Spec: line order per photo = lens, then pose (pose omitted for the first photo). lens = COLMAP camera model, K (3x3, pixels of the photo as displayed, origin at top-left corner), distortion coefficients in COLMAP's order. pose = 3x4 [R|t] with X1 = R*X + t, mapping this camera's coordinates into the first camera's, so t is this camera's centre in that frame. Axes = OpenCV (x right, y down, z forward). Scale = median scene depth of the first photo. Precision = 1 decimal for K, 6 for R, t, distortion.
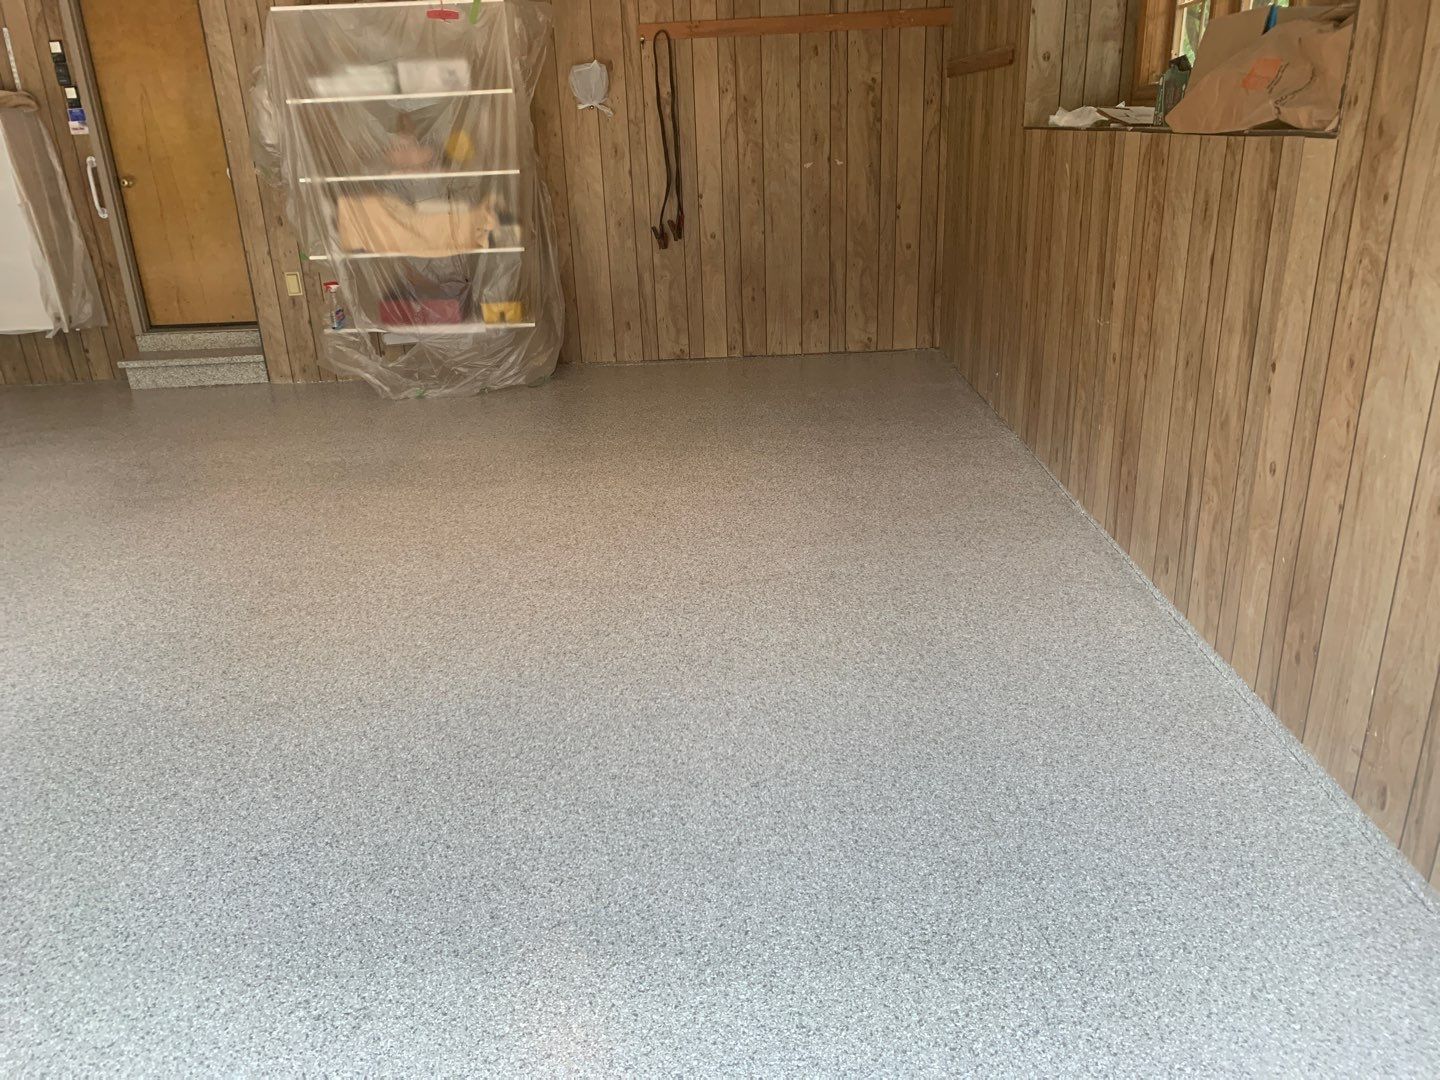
lens RADIAL K [[1073.4, 0, 720.0], [0, 1073.4, 540.0], [0, 0, 1]] dist [-0.001641, -0.003027]
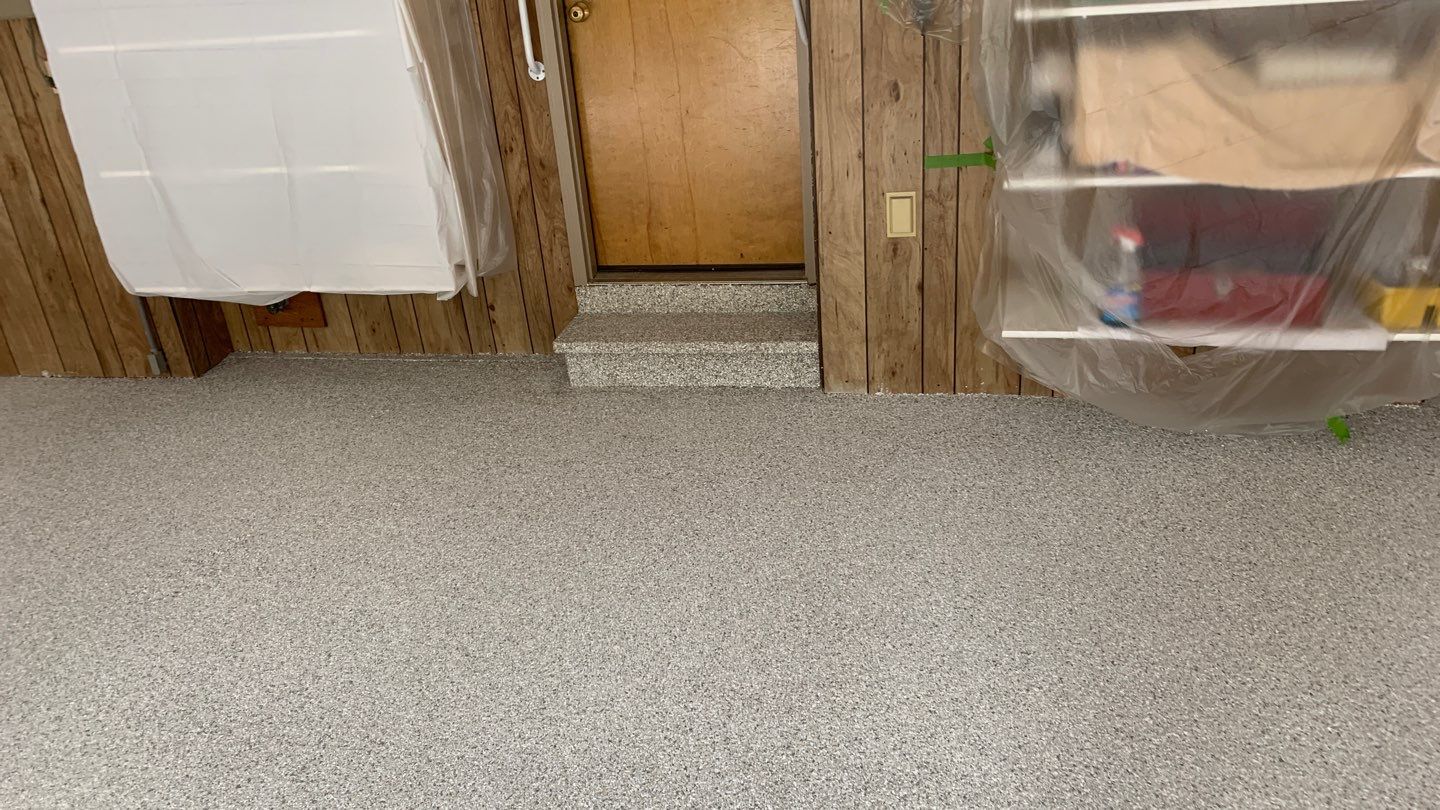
lens RADIAL K [[1081.4, 0, 720.0], [0, 1081.4, 405.0], [0, 0, 1]] dist [0.048360, -0.111928]
pose [[0.978312, 0.049212, -0.201208, -0.363698], [-0.032183, 0.995684, 0.087051, -0.186392], [0.204624, -0.078687, 0.975673, 0.467498]]
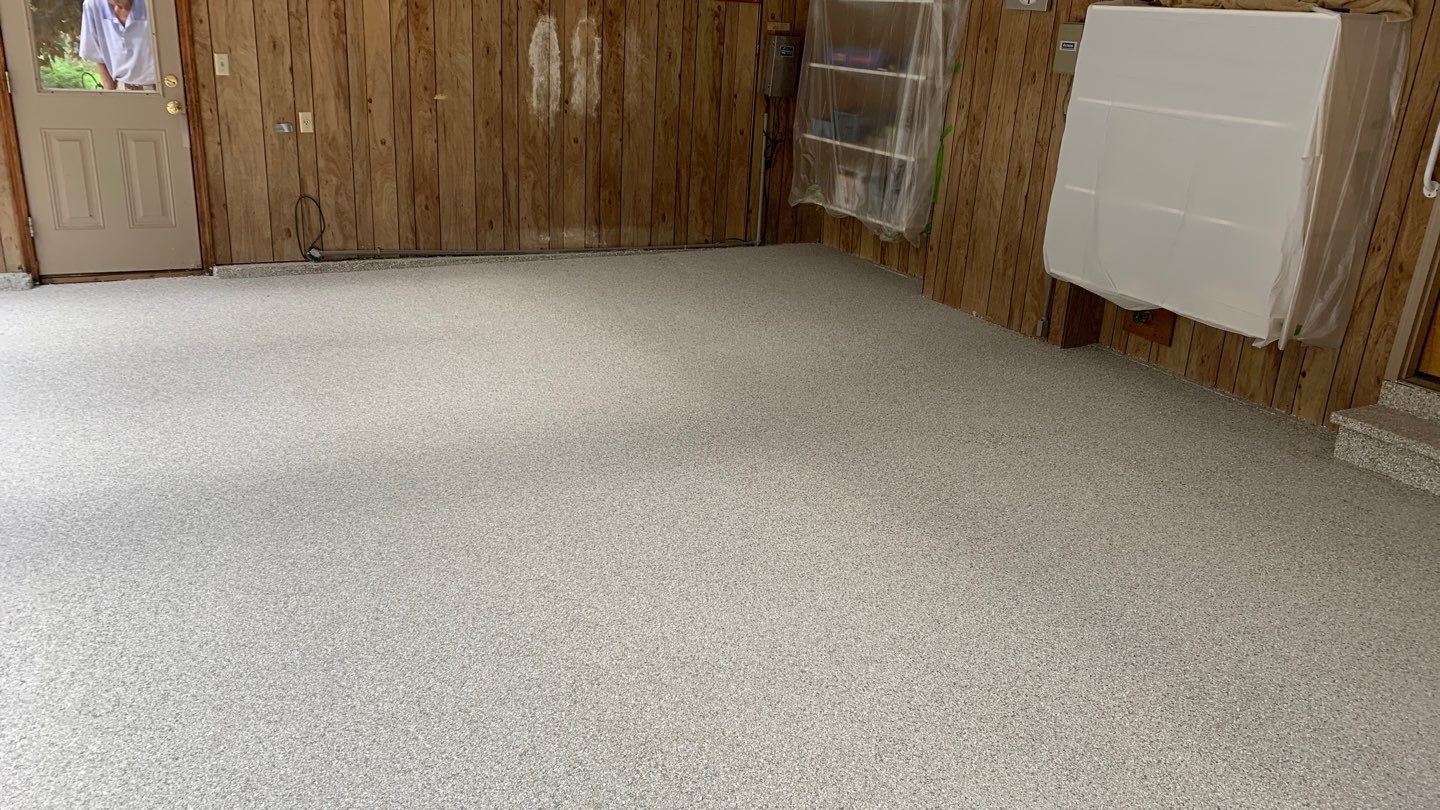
lens RADIAL K [[1113.0, 0, 697.1], [0, 1113.0, 410.8], [0, 0, 1]] dist [0.014614, 0.005555]
pose [[0.441938, 0.360563, -0.821392, -0.183585], [-0.384555, 0.903408, 0.189661, -0.148452], [0.810437, 0.232052, 0.537907, 0.336796]]
